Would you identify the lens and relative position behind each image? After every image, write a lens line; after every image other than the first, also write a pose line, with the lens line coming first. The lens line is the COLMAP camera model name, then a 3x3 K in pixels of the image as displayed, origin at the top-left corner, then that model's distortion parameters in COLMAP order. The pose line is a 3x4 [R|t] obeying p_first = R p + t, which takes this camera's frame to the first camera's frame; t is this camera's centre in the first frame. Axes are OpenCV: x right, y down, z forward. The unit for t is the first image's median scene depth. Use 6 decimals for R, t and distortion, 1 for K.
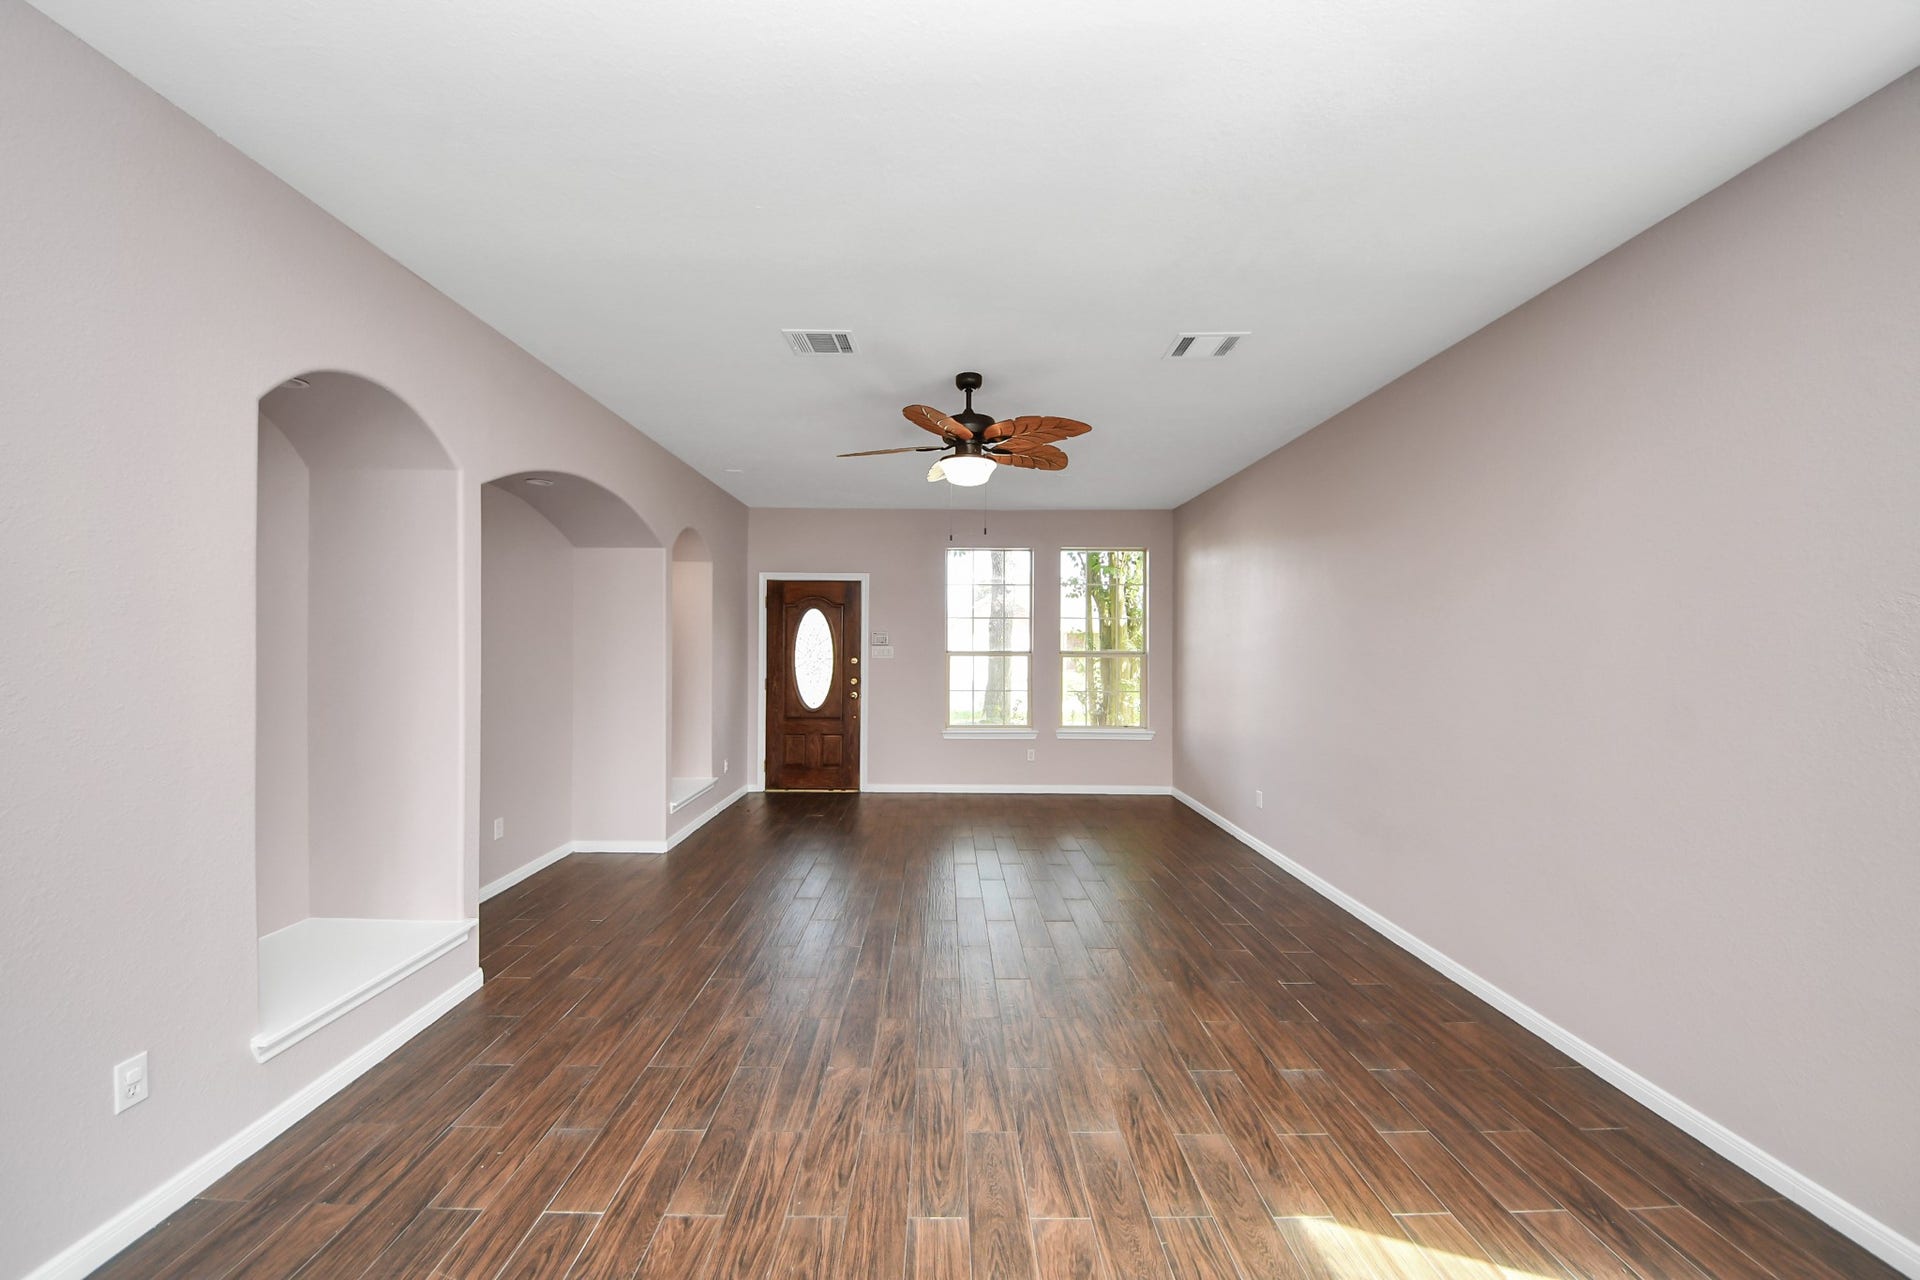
lens RADIAL K [[696.6, 0, 955.6], [0, 696.6, 655.2], [0, 0, 1]] dist [0.010445, -0.003428]
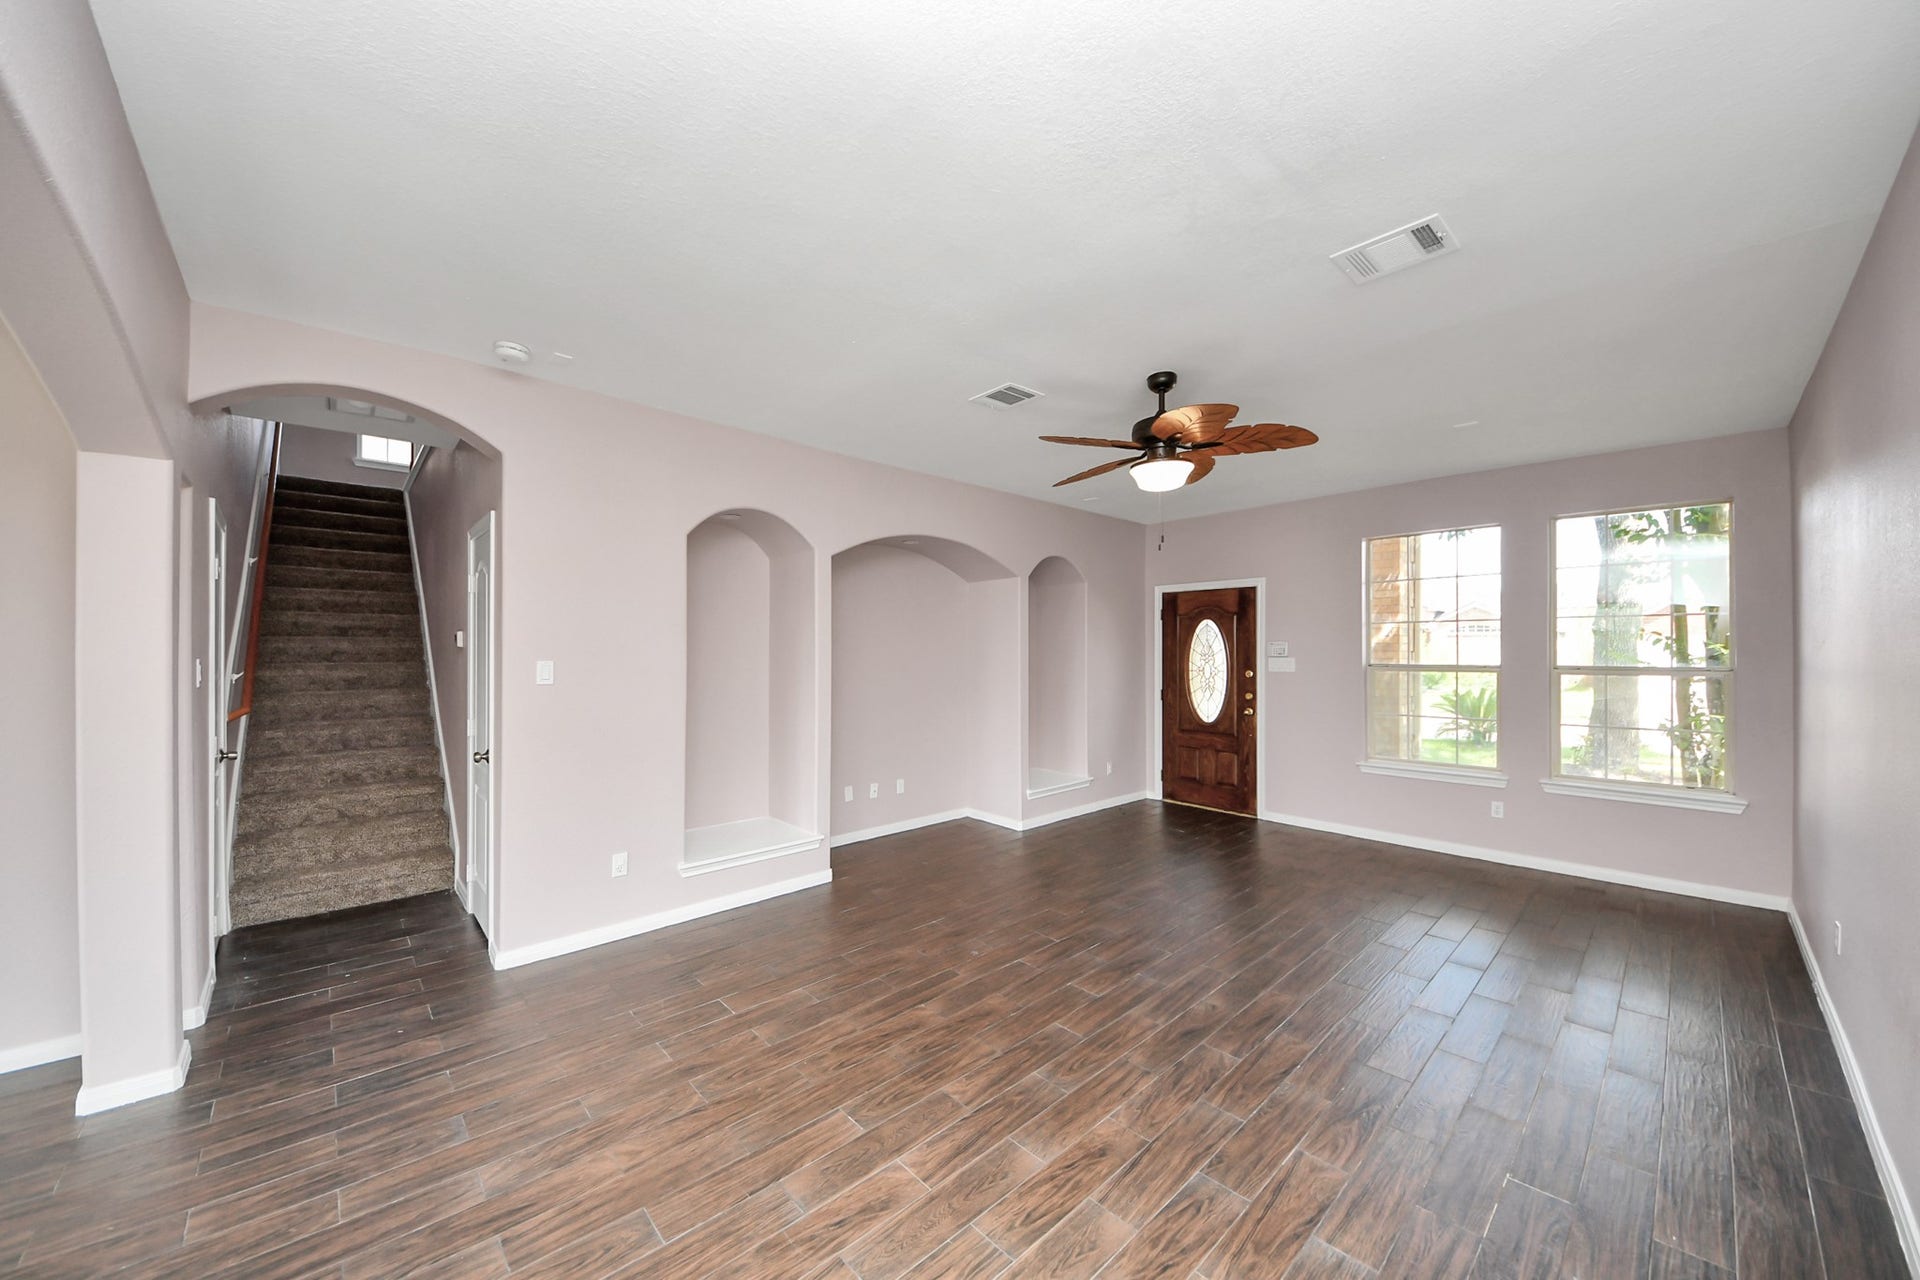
lens RADIAL K [[696.6, 0, 940.0], [0, 696.6, 641.8], [0, 0, 1]] dist [0.010445, -0.003428]
pose [[0.662905, -0.015286, -0.748548, 0.281349], [-0.012865, 0.999411, -0.031802, 0.000098], [0.748593, 0.030712, 0.662318, 0.076230]]
